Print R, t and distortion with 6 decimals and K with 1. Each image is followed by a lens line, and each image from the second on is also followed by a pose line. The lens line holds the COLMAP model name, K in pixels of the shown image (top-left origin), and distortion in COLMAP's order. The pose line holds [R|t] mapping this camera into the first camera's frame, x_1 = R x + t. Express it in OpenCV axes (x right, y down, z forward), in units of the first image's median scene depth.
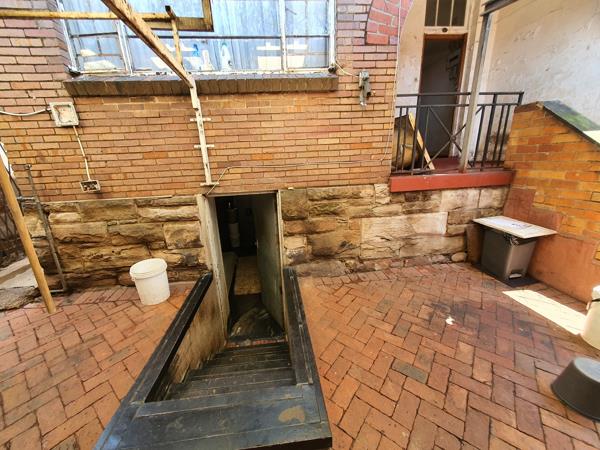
lens RADIAL K [[241.6, 0, 300.0], [0, 241.6, 226.2], [0, 0, 1]] dist [0.001835, -0.000044]
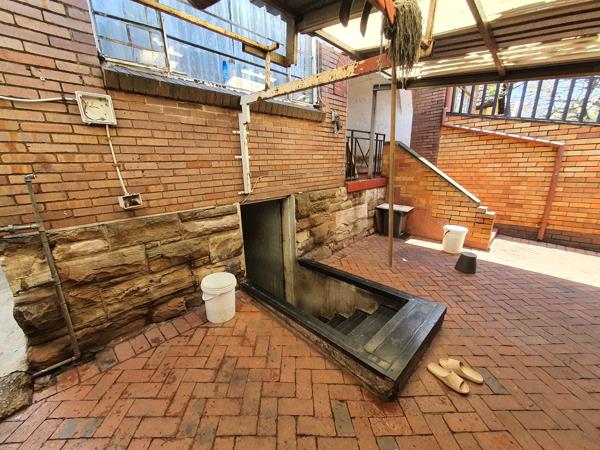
lens RADIAL K [[241.6, 0, 295.2], [0, 241.6, 225.0], [0, 0, 1]] dist [0.001835, -0.000044]
pose [[0.775828, -0.133548, 0.616649, -0.902861], [0.167088, 0.985937, 0.003305, -0.001548], [-0.608418, 0.100470, 0.787231, 0.053435]]
